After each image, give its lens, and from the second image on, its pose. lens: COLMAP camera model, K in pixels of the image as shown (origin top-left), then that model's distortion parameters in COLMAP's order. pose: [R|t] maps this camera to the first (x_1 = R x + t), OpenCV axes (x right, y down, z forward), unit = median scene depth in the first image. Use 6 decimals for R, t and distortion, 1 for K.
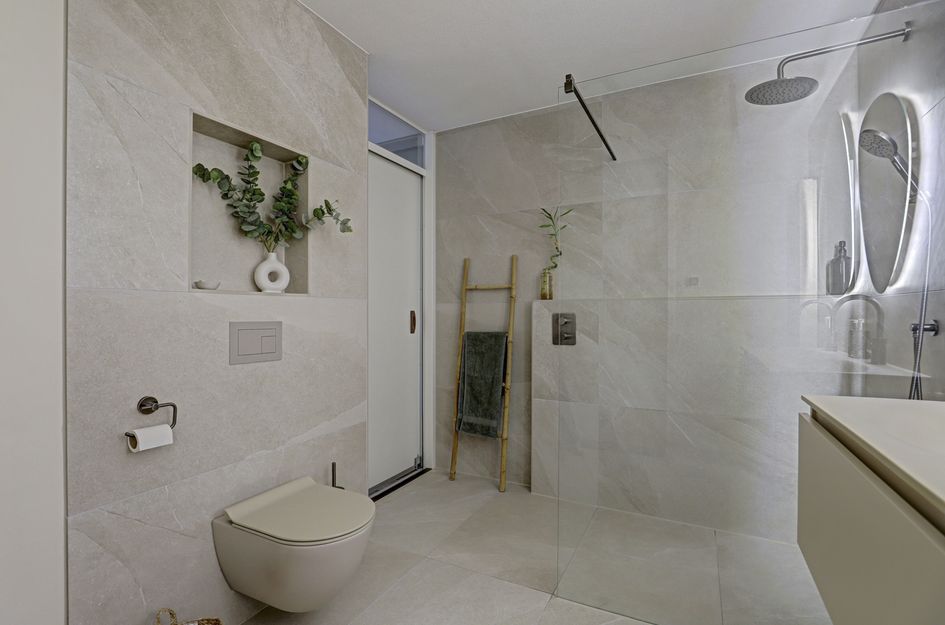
lens RADIAL K [[456.0, 0, 470.4], [0, 456.0, 318.8], [0, 0, 1]] dist [-0.008497, 0.003618]
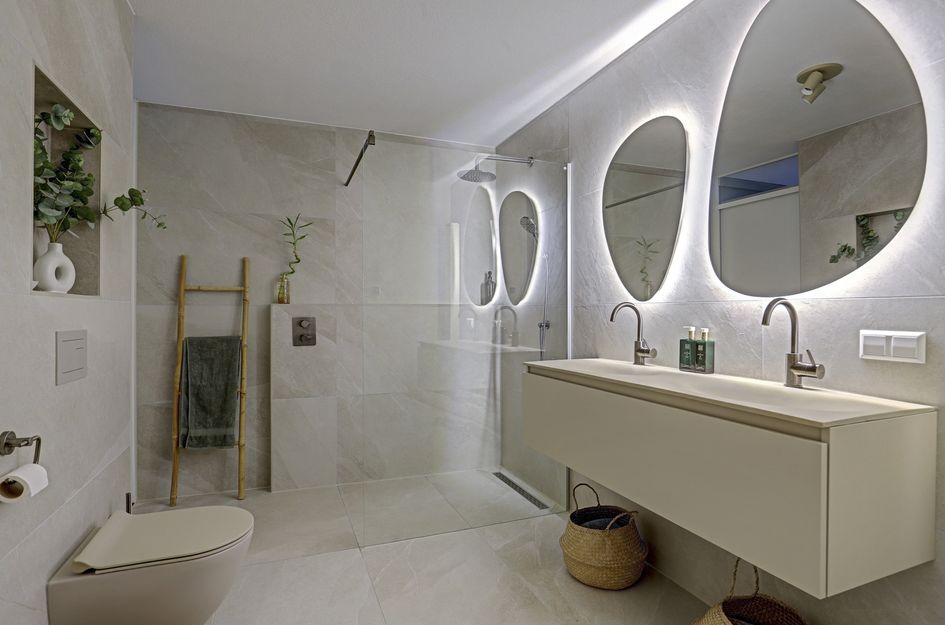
lens RADIAL K [[490.3, 0, 470.7], [0, 490.3, 314.9], [0, 0, 1]] dist [-0.004347, -0.002205]
pose [[0.656446, -0.001237, 0.754372, -0.406687], [0.007240, 0.999963, -0.004661, -0.007951], [-0.754338, 0.008521, 0.656431, -0.063439]]
